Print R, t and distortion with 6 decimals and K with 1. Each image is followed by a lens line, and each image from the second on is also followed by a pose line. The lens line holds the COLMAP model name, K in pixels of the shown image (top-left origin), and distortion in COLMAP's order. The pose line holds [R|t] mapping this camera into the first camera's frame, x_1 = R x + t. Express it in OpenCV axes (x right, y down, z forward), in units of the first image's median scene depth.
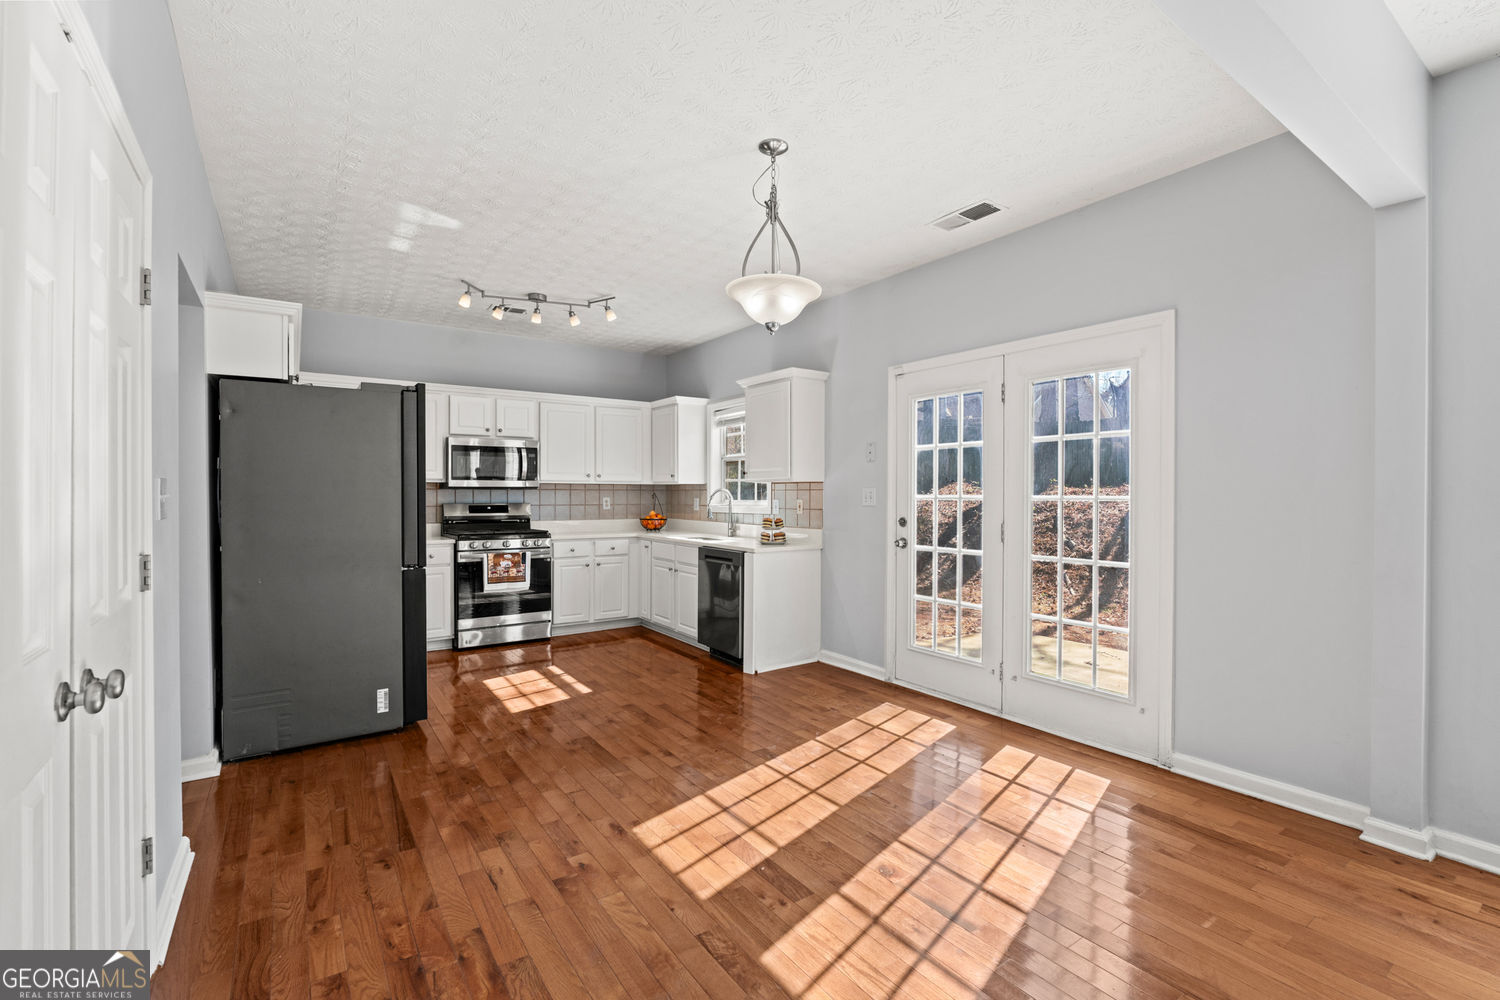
lens RADIAL K [[669.2, 0, 755.4], [0, 669.2, 497.2], [0, 0, 1]] dist [-0.000369, 0.001952]
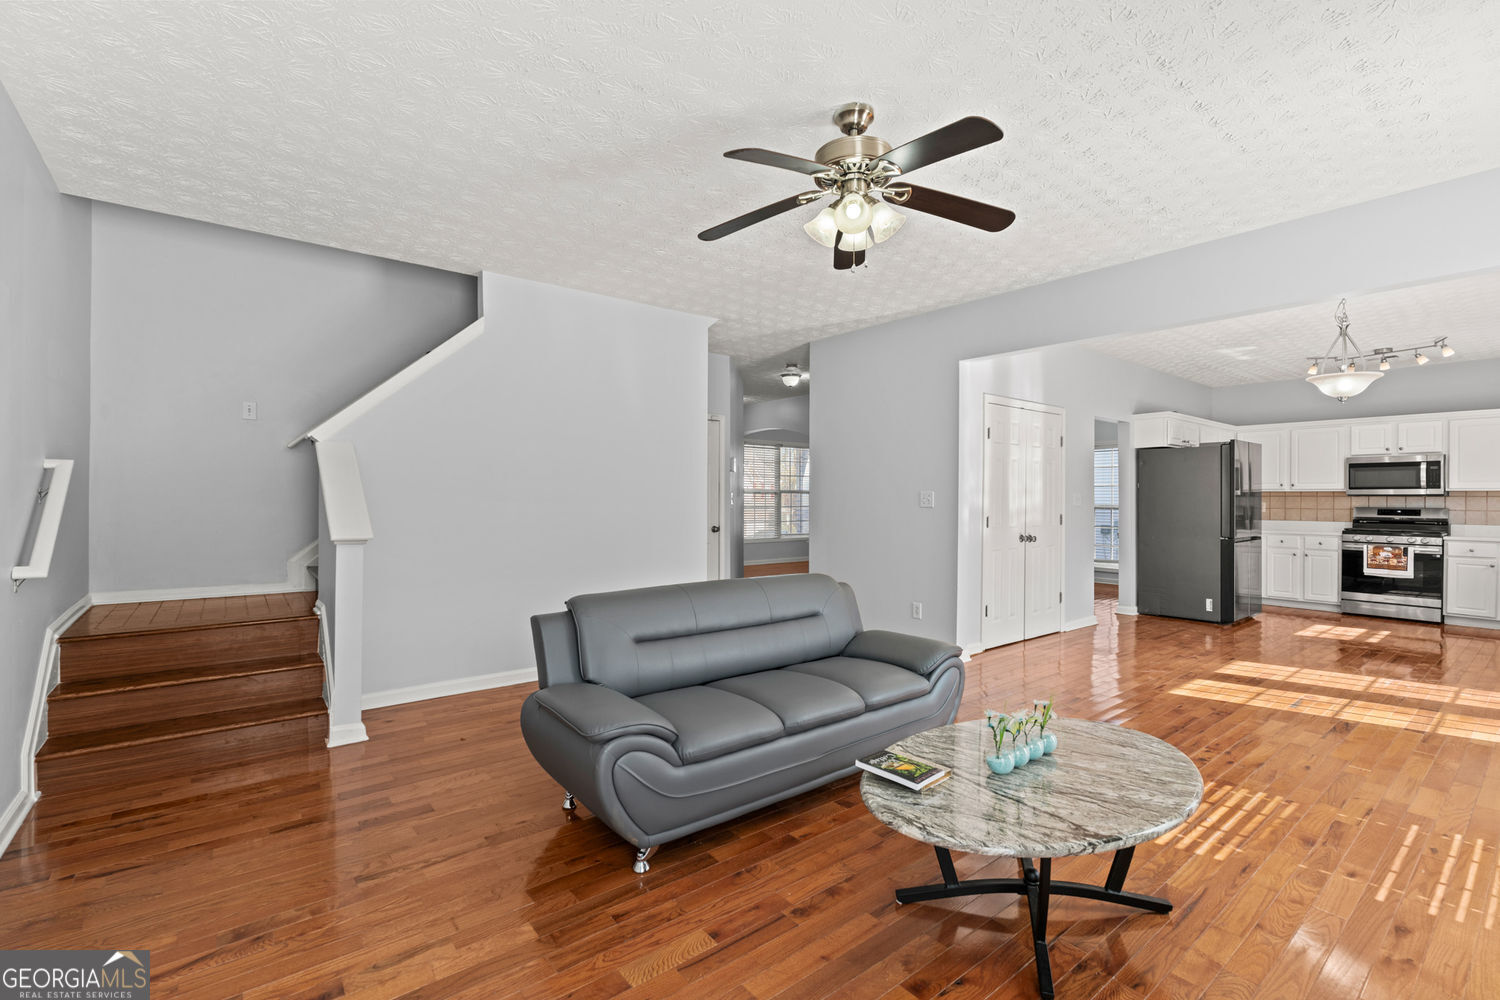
lens RADIAL K [[669.2, 0, 744.2], [0, 669.2, 503.8], [0, 0, 1]] dist [-0.000369, 0.001952]
pose [[0.057406, 0.005791, -0.998334, 0.821666], [-0.008359, 0.999951, 0.005320, 0.005632], [0.998316, 0.008040, 0.057452, -0.294511]]
